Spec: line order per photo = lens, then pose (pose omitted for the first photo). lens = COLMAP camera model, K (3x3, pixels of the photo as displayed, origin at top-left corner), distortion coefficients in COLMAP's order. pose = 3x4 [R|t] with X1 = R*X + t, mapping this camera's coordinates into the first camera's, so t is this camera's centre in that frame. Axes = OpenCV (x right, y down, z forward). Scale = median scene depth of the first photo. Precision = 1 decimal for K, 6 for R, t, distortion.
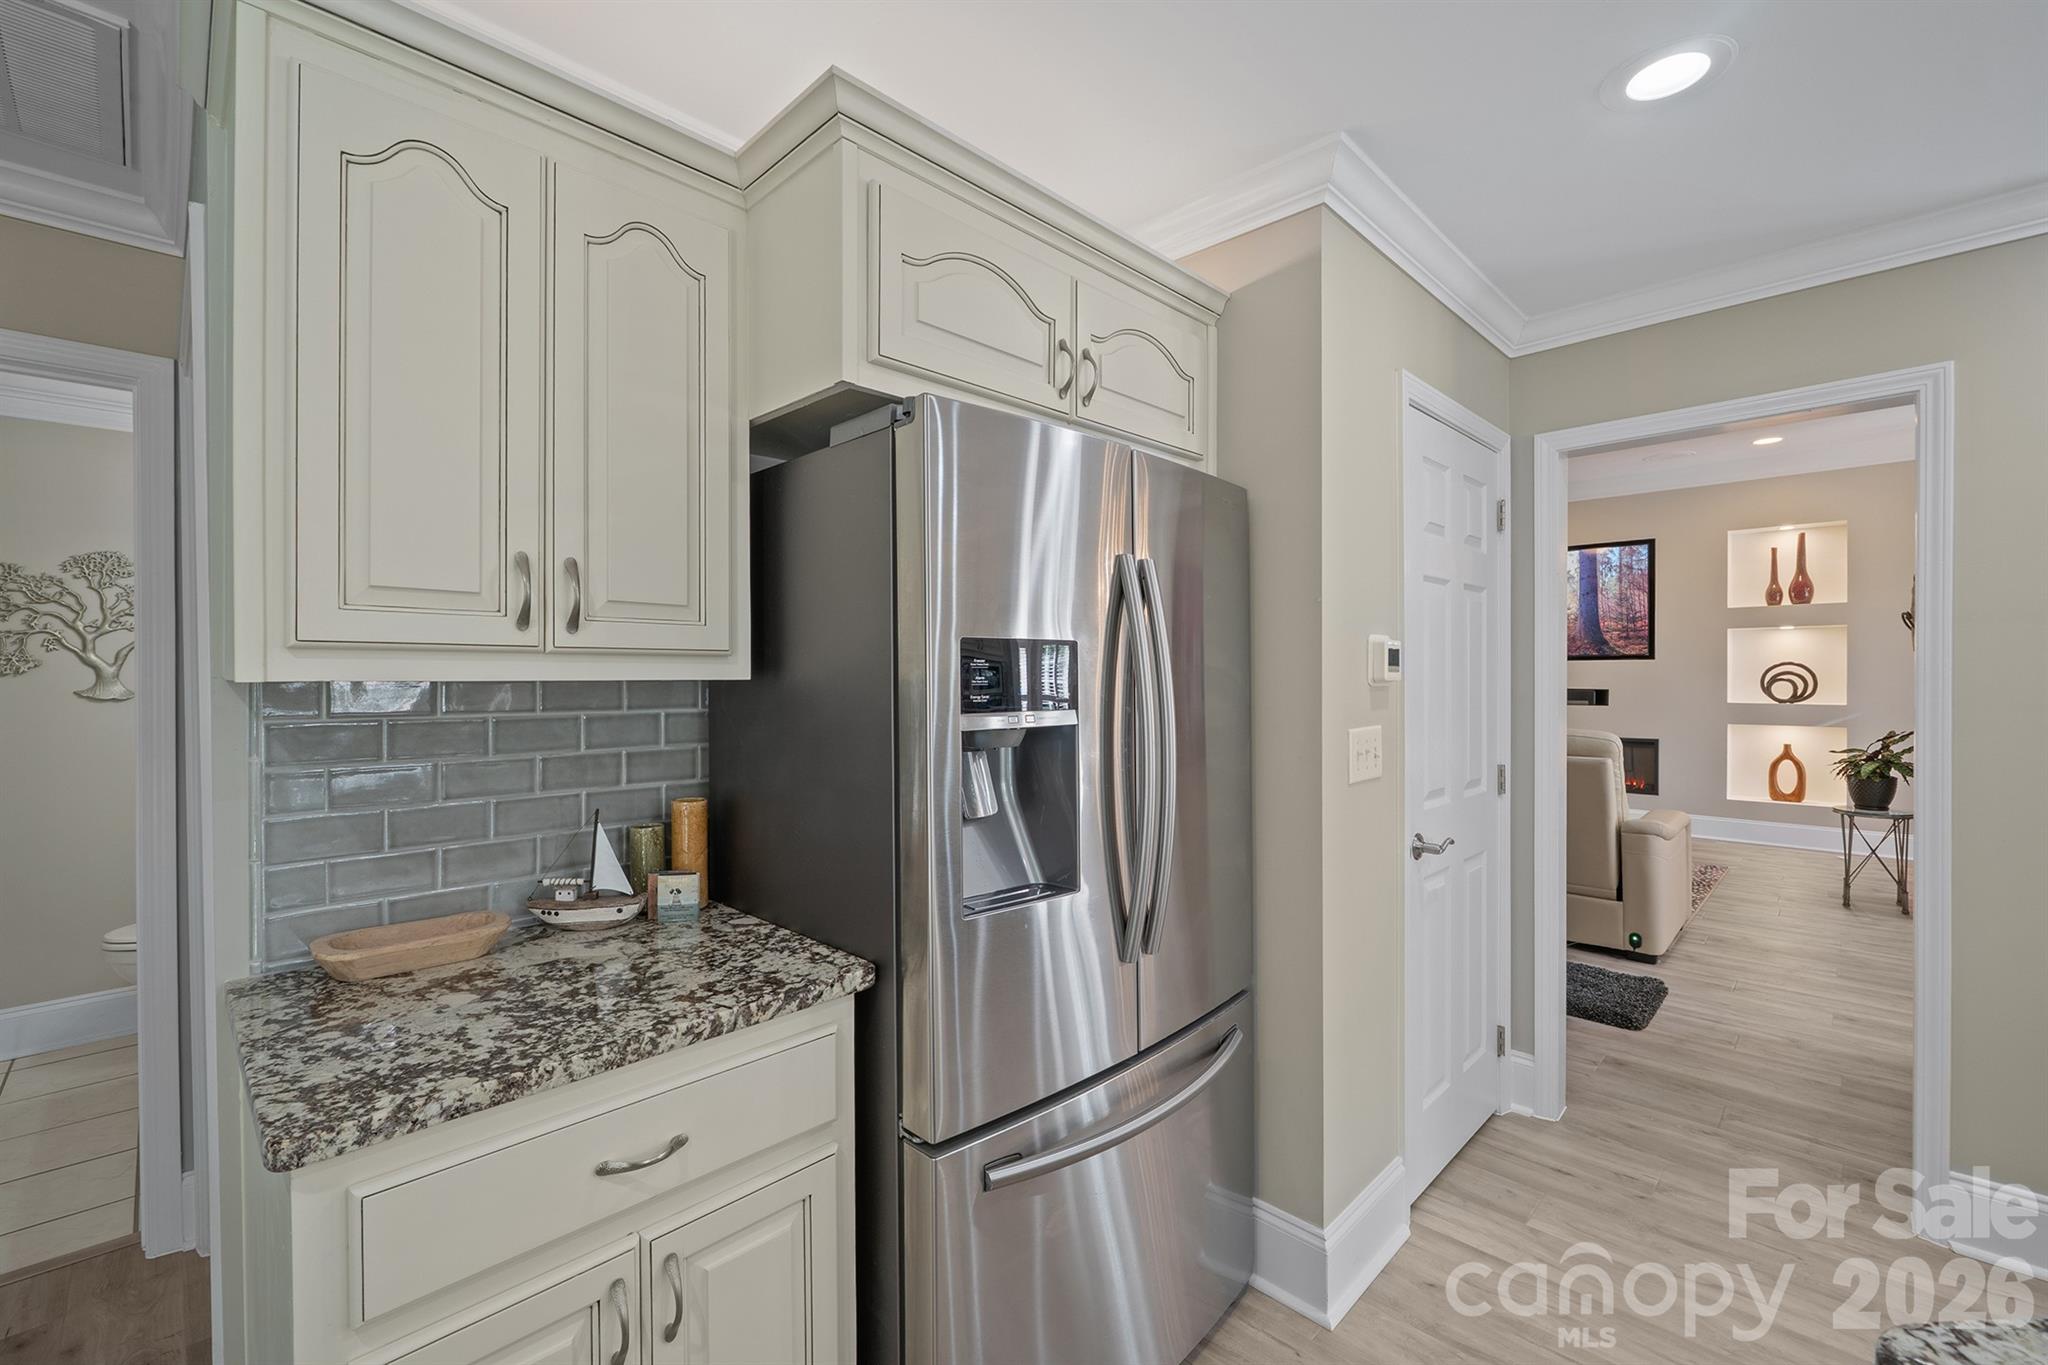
lens RADIAL K [[864.5, 0, 1024.1], [0, 864.5, 684.1], [0, 0, 1]] dist [-0.007712, 0.001025]
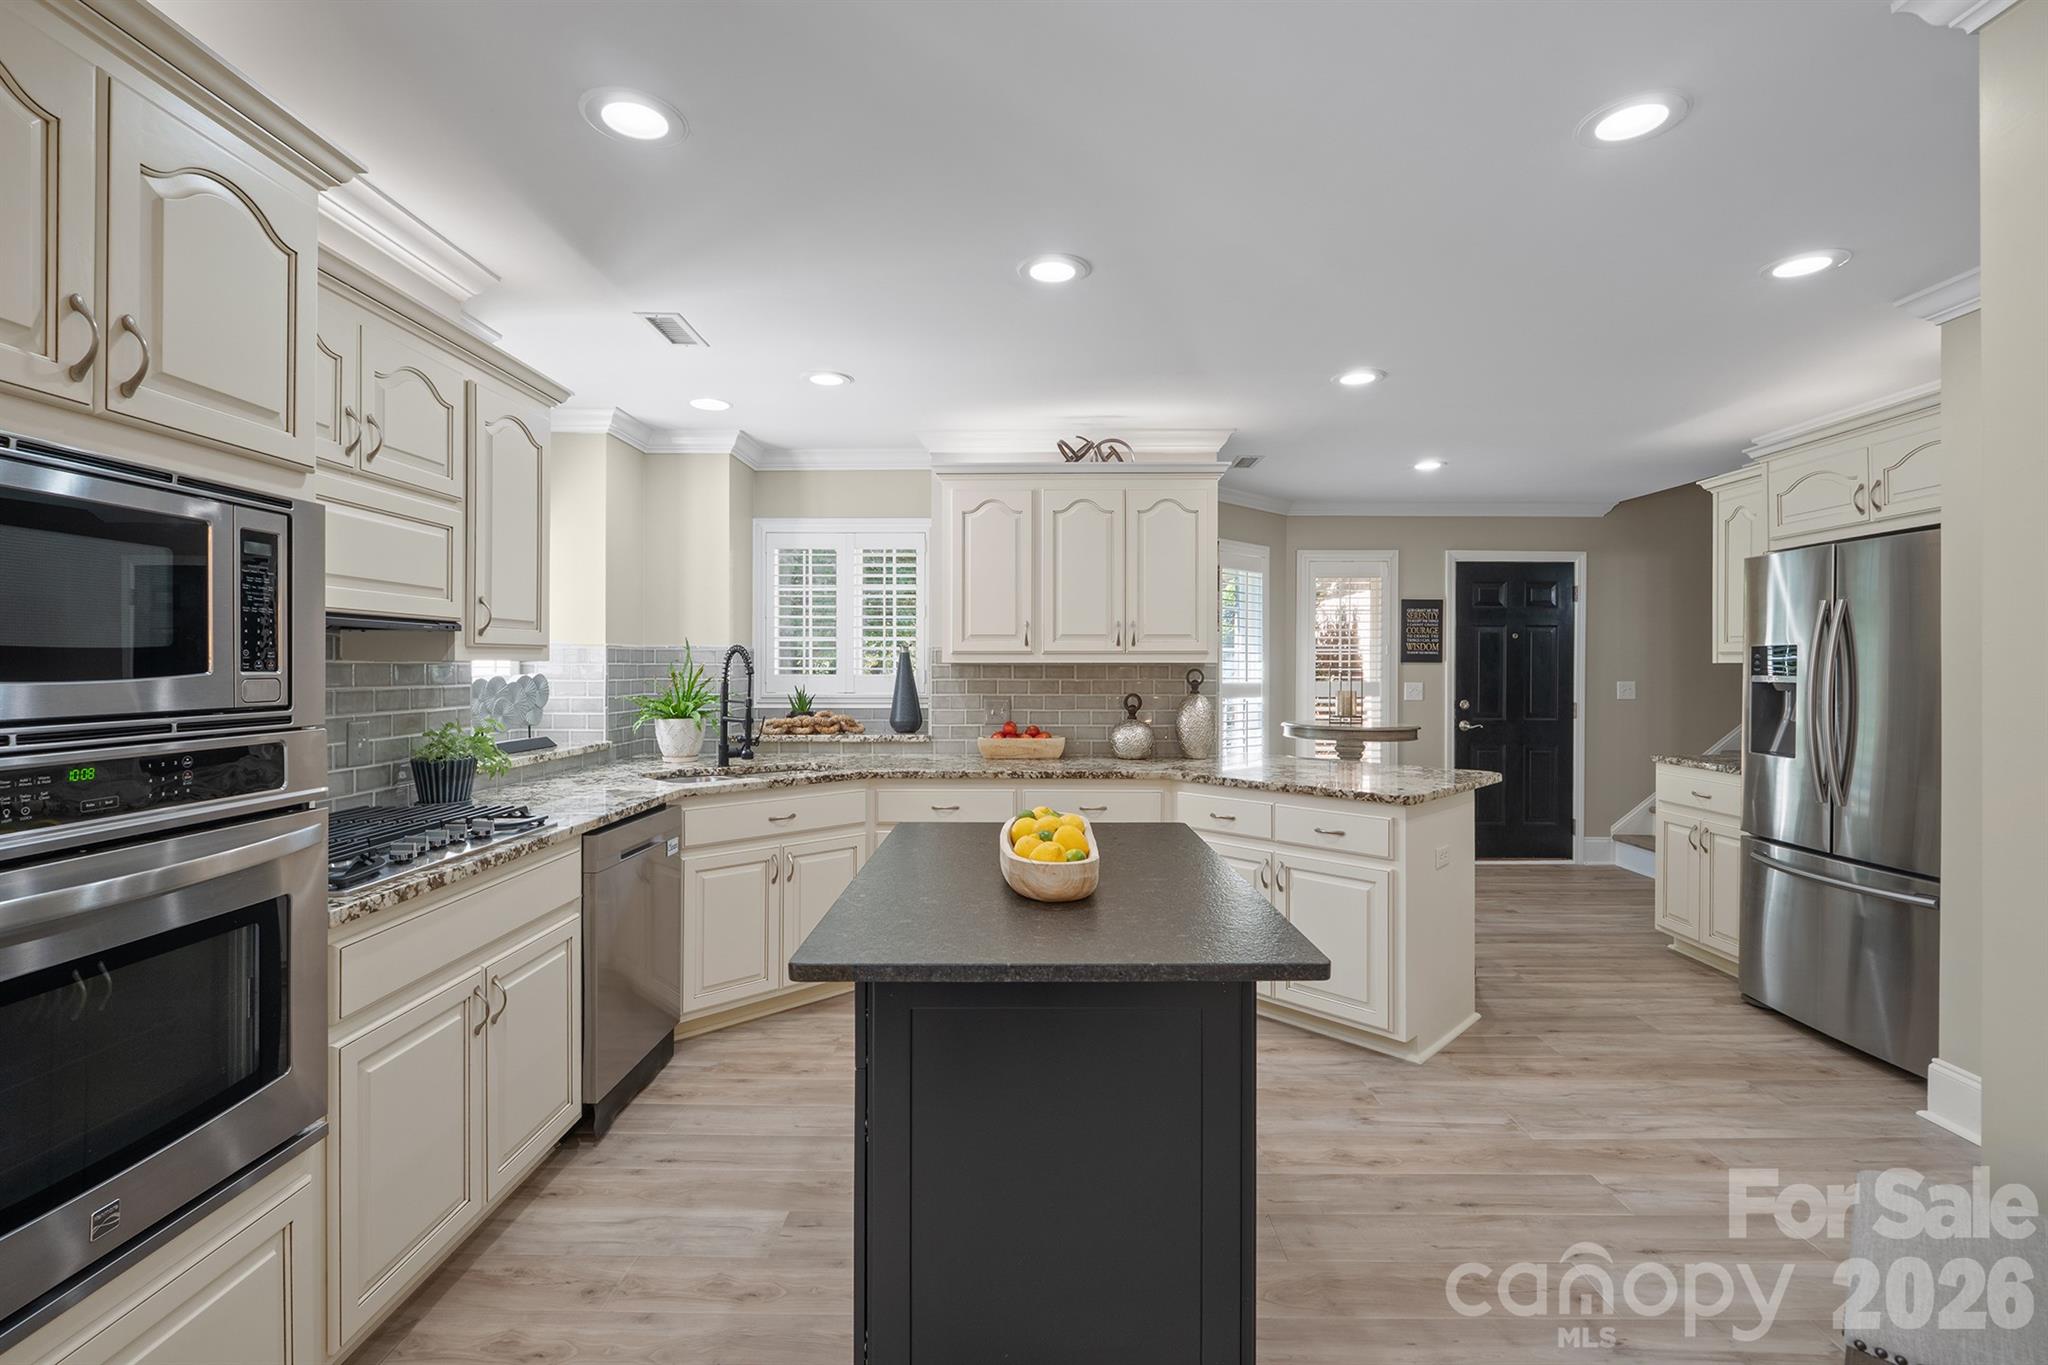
lens RADIAL K [[921.5, 0, 1026.1], [0, 921.5, 673.8], [0, 0, 1]] dist [-0.000558, -0.001054]
pose [[-0.720501, 0.010141, -0.693380, 0.665711], [-0.002454, 0.999850, 0.017174, -0.002458], [0.693450, 0.014075, -0.720368, 0.285145]]
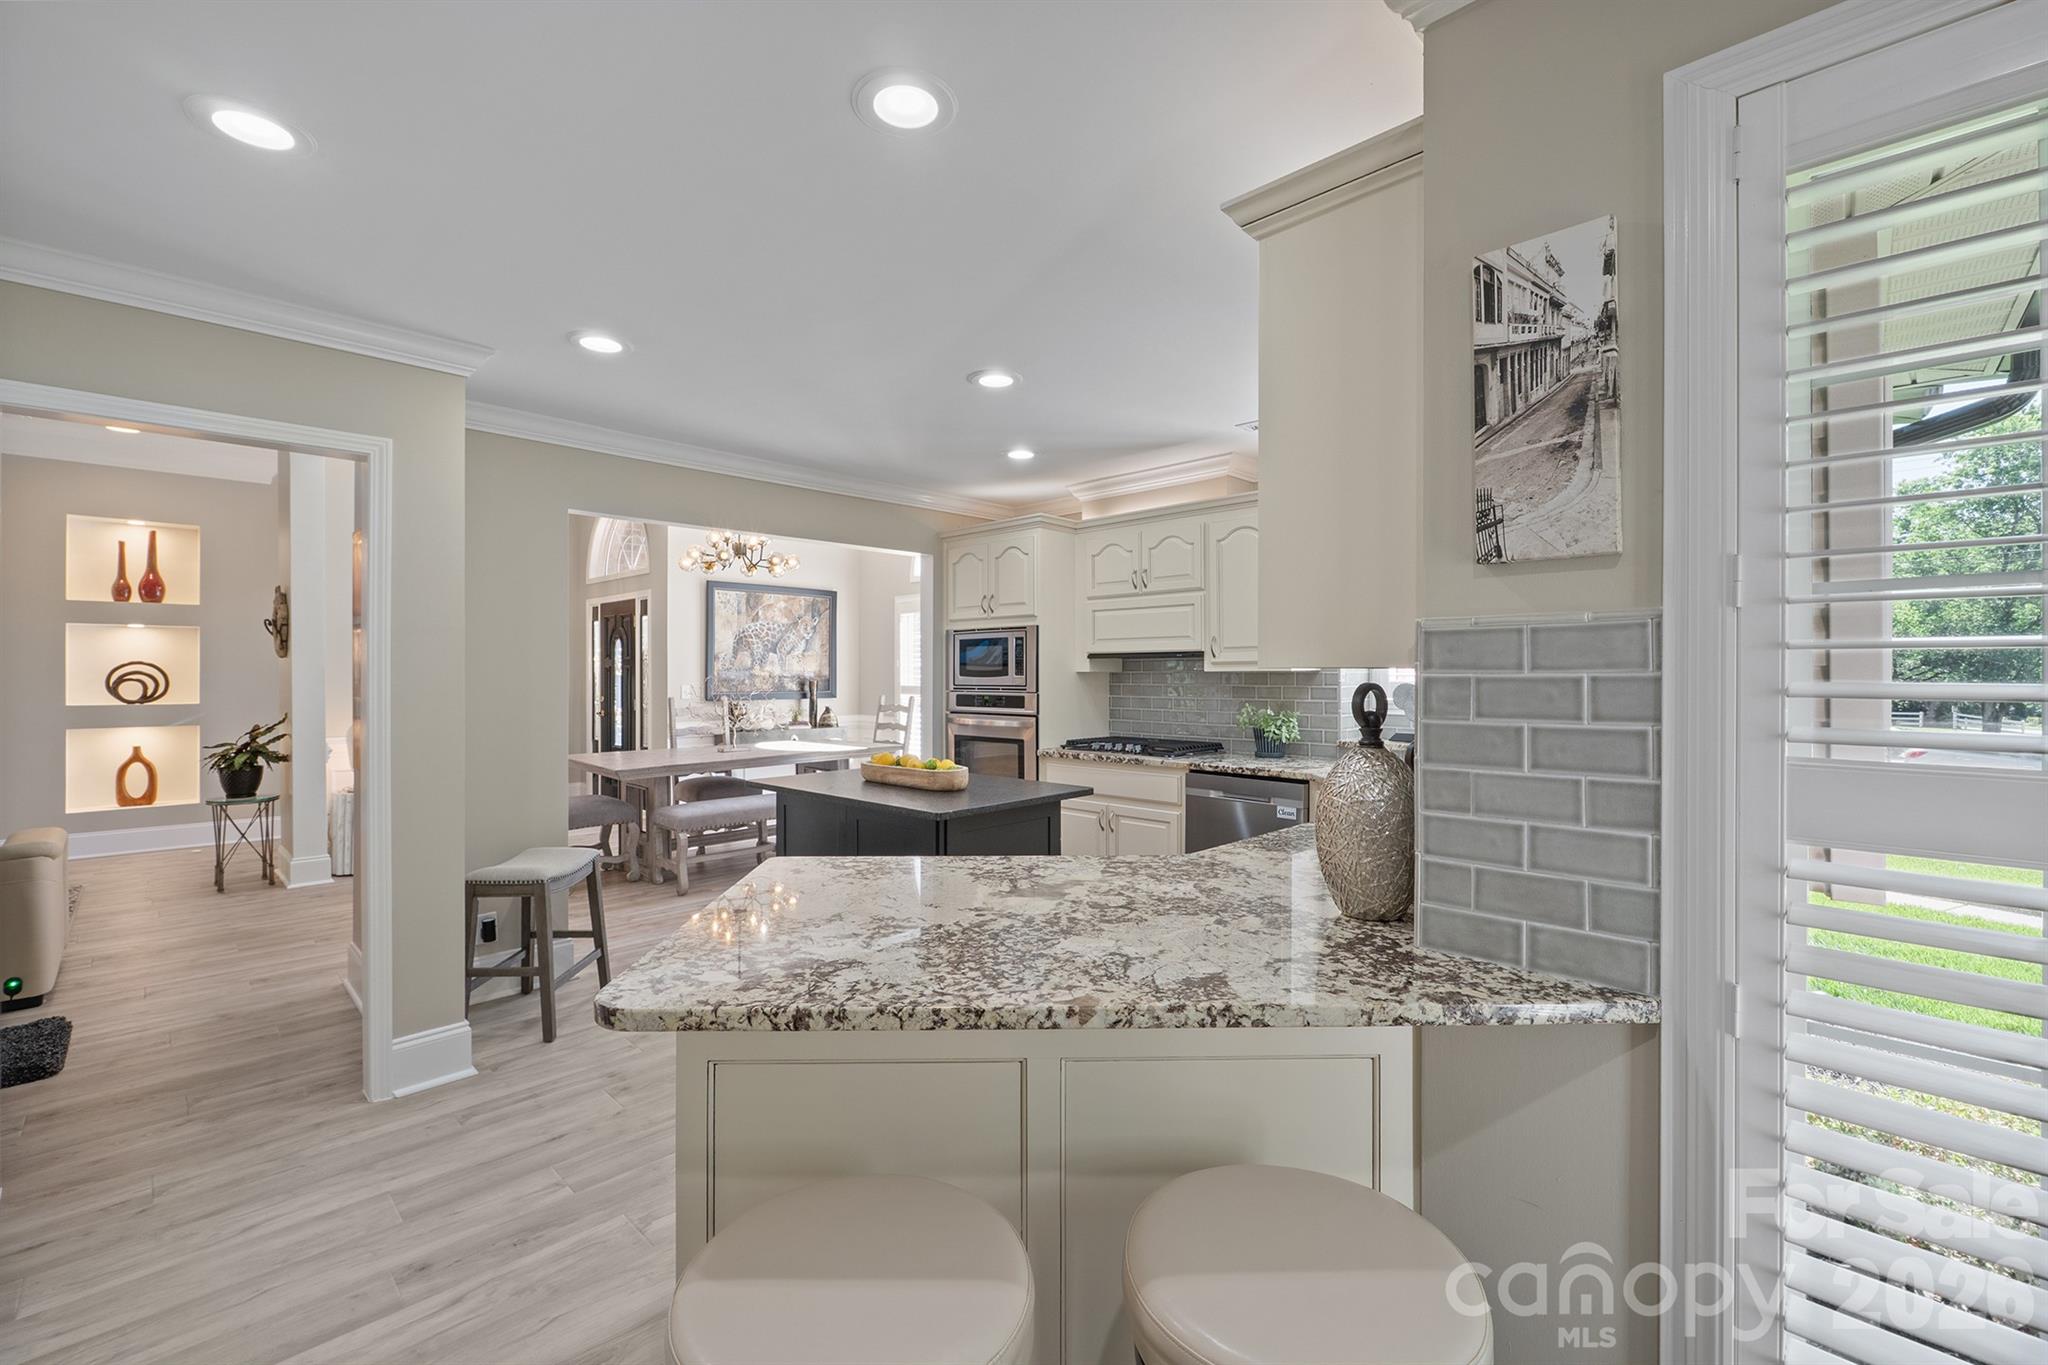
lens RADIAL K [[864.5, 0, 1027.7], [0, 864.5, 672.5], [0, 0, 1]] dist [-0.007712, 0.001025]
pose [[-0.006228, 0.006540, 0.999959, -0.084466], [0.009964, 0.999929, -0.006478, 0.003178], [-0.999931, 0.009923, -0.006293, 0.003882]]
